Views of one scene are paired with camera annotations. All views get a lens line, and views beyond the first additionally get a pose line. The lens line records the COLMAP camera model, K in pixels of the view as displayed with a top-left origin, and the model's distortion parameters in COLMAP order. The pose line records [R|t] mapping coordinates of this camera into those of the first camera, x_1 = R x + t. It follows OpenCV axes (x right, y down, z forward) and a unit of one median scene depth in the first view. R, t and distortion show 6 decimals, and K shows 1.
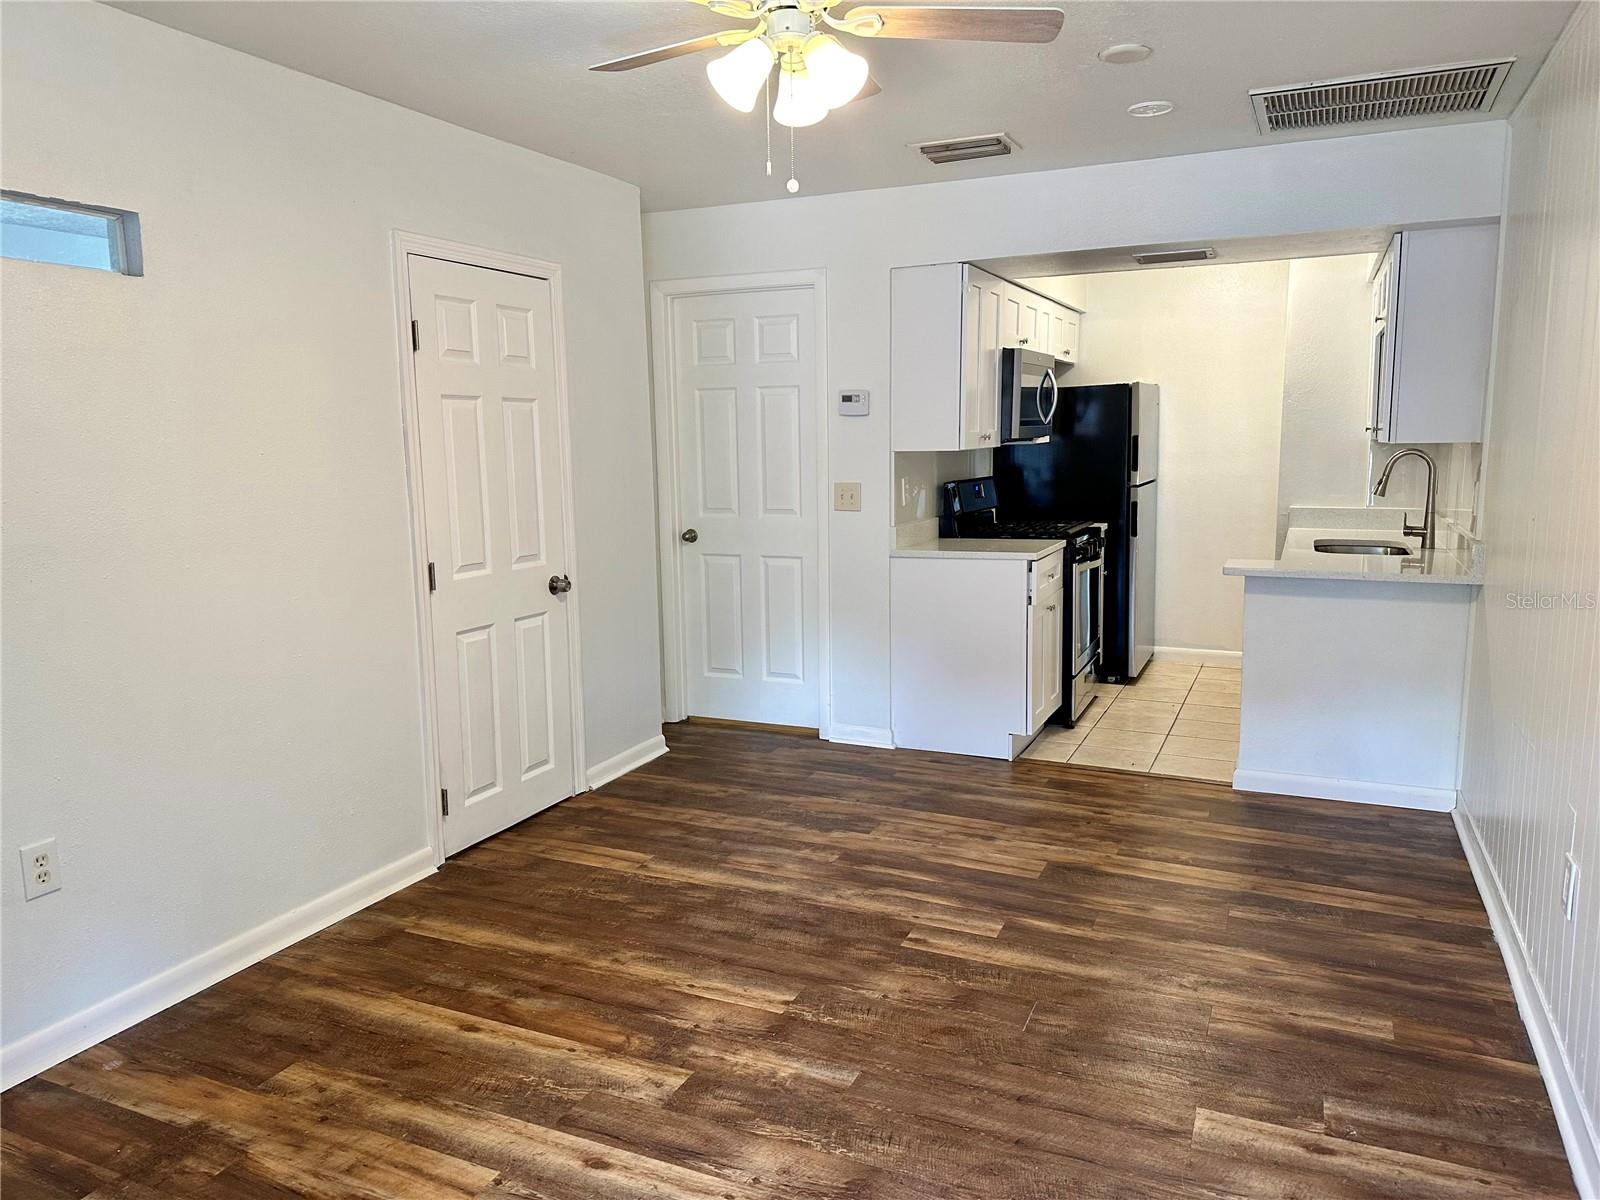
lens RADIAL K [[1117.3, 0, 792.0], [0, 1117.3, 603.9], [0, 0, 1]] dist [0.022445, -0.026693]
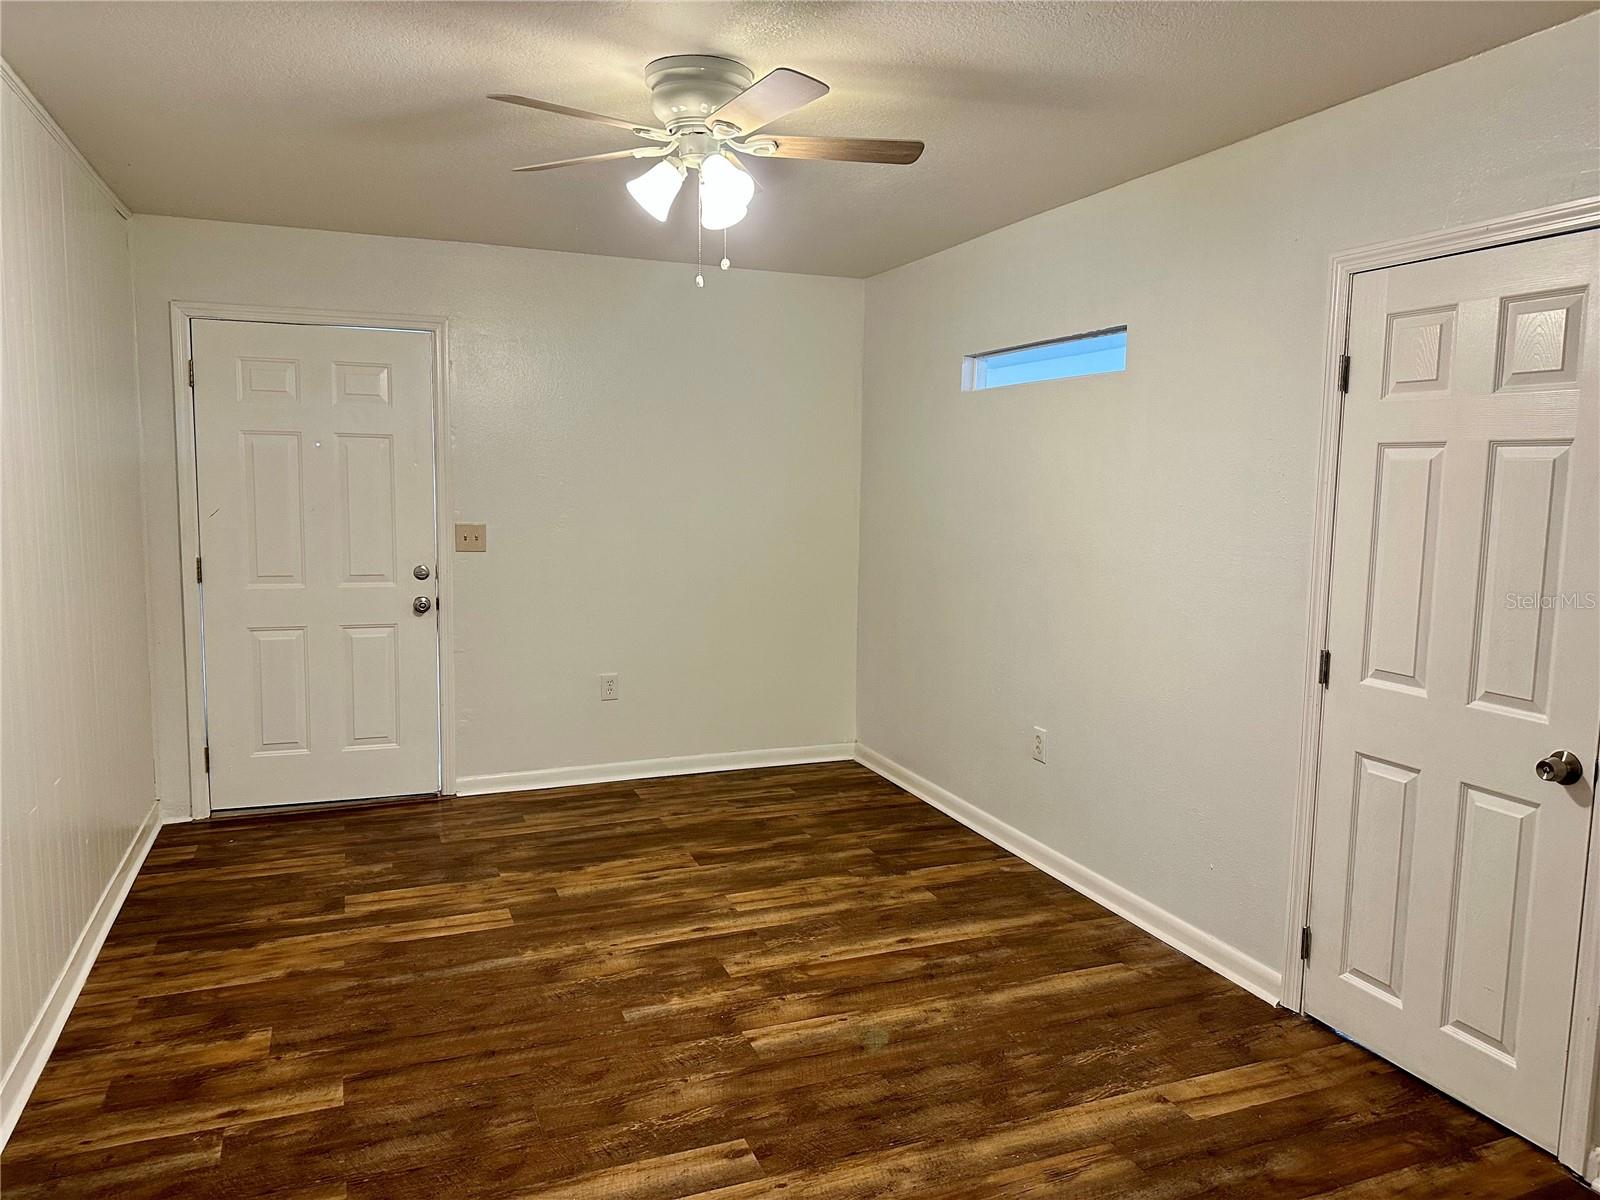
lens RADIAL K [[1117.3, 0, 792.7], [0, 1117.3, 592.2], [0, 0, 1]] dist [0.022445, -0.026693]
pose [[-0.690007, 0.083092, -0.719018, 0.688476], [-0.115096, 0.968153, 0.222335, -0.279595], [0.714593, 0.236168, -0.658469, 1.640783]]
